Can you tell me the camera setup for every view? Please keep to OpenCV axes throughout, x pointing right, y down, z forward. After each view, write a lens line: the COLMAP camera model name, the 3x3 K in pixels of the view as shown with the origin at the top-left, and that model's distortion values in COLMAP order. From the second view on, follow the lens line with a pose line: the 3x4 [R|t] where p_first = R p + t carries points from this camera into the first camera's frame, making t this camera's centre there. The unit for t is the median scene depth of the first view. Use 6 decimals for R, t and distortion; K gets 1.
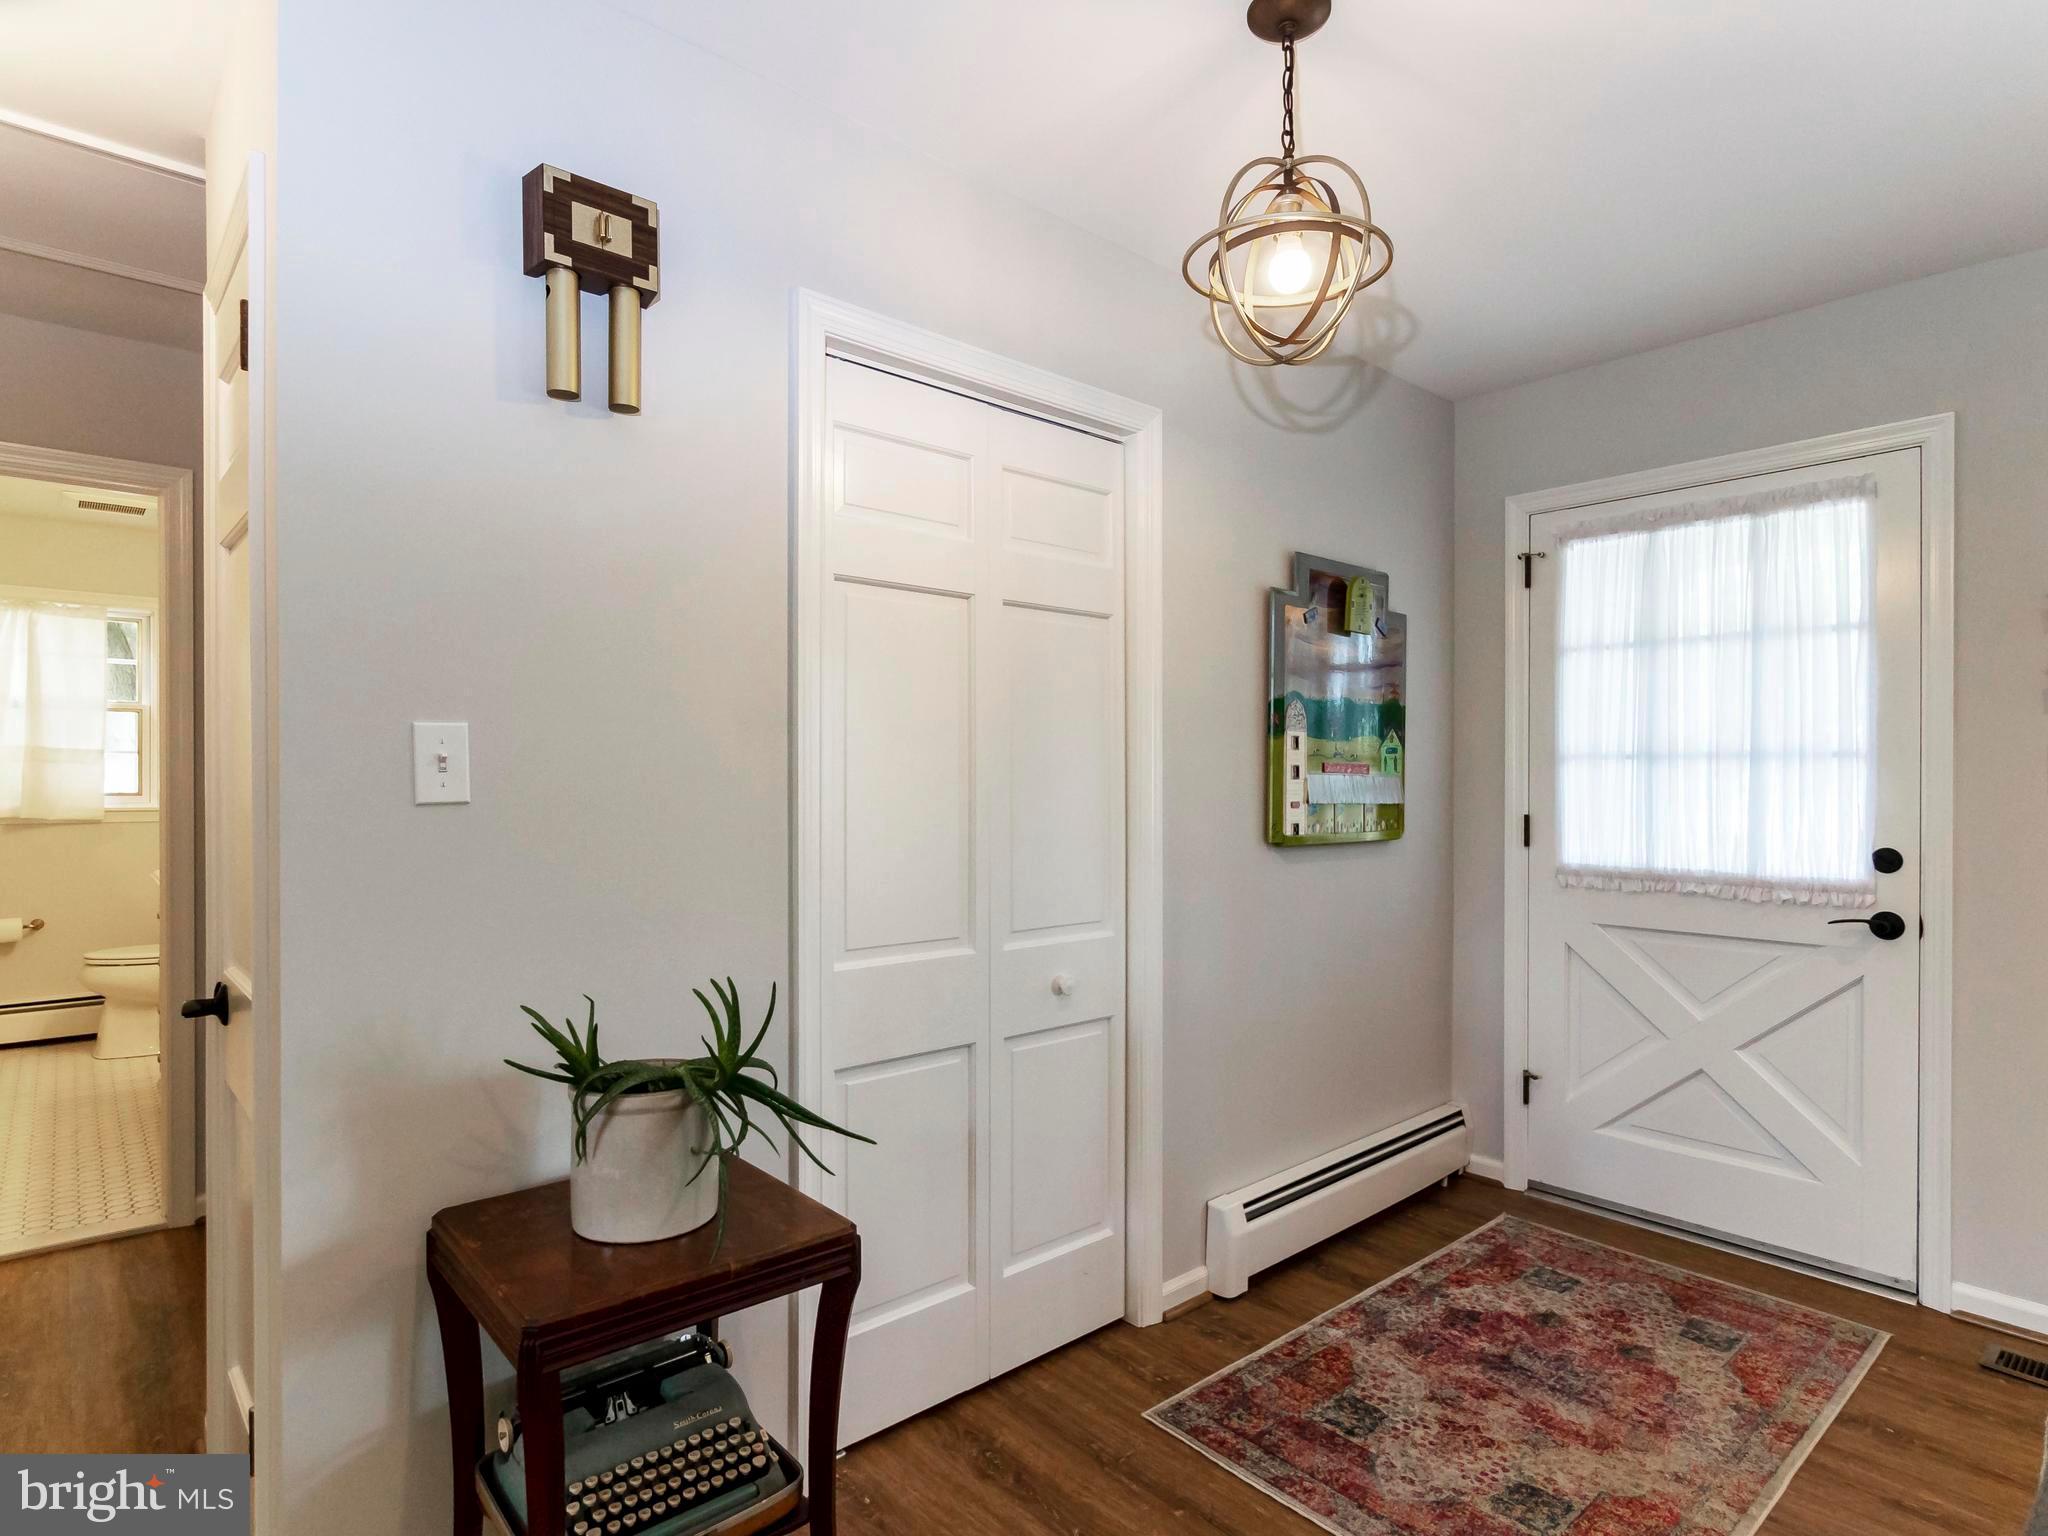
lens RADIAL K [[1082.1, 0, 1014.6], [0, 1082.1, 781.2], [0, 0, 1]] dist [-0.010672, 0.000613]
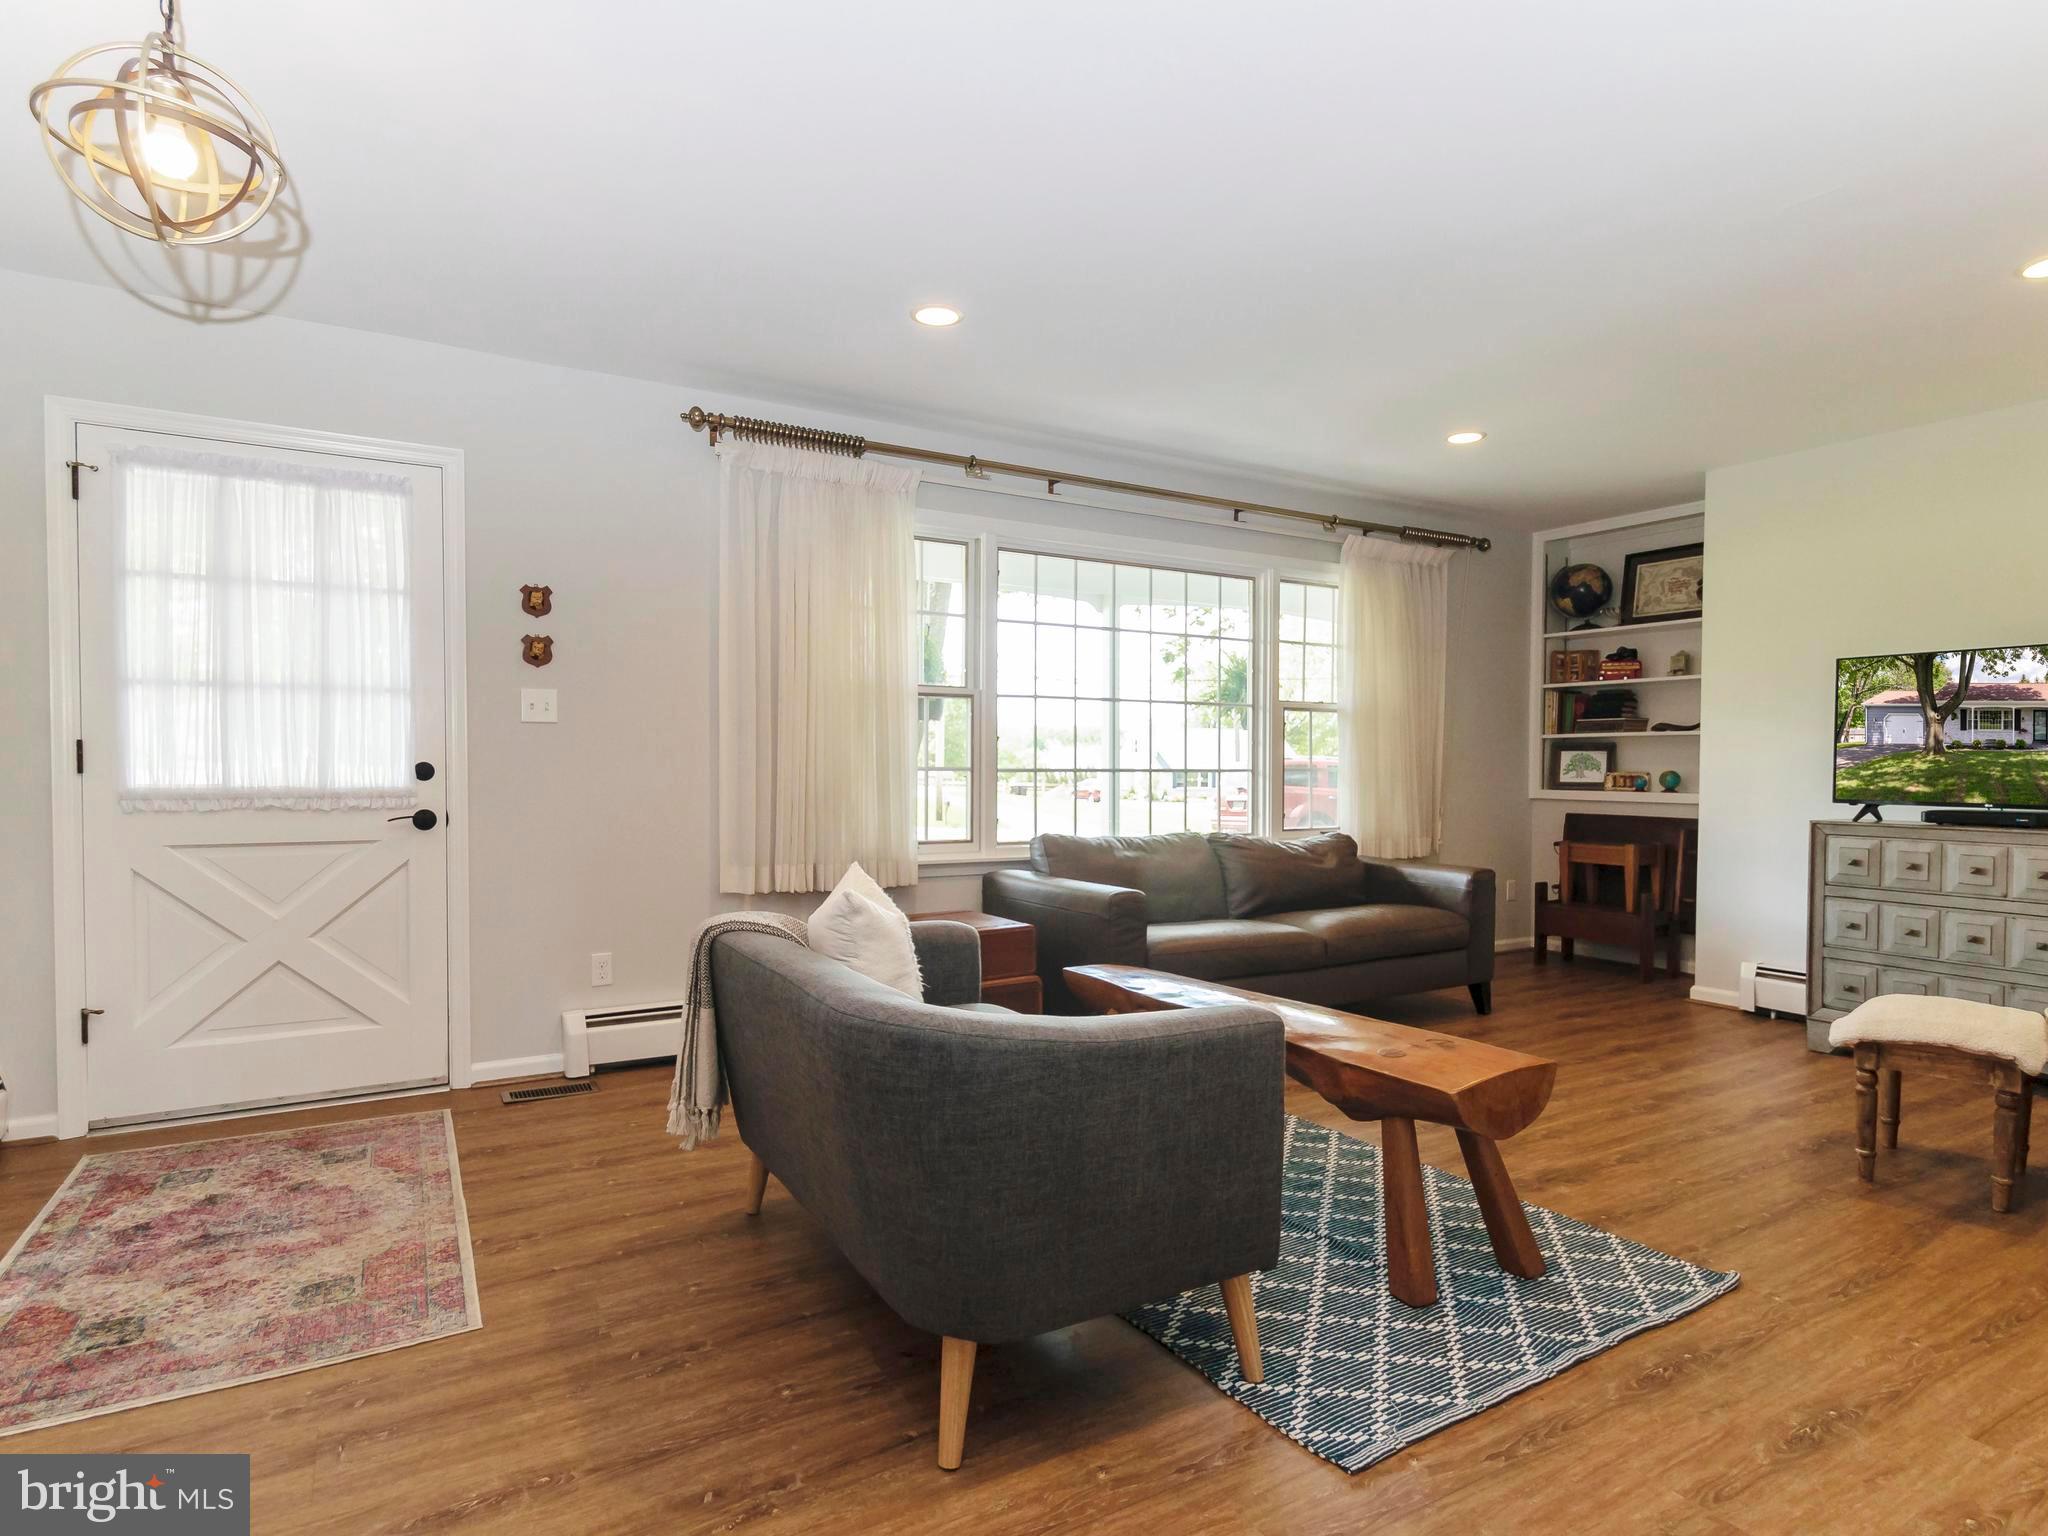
lens RADIAL K [[1082.1, 0, 1024.1], [0, 1082.1, 769.1], [0, 0, 1]] dist [-0.010672, 0.000613]
pose [[0.179717, -0.005748, 0.983702, -0.381813], [-0.003154, 0.999974, 0.006419, 0.060859], [-0.983713, -0.004257, 0.179694, 0.021132]]
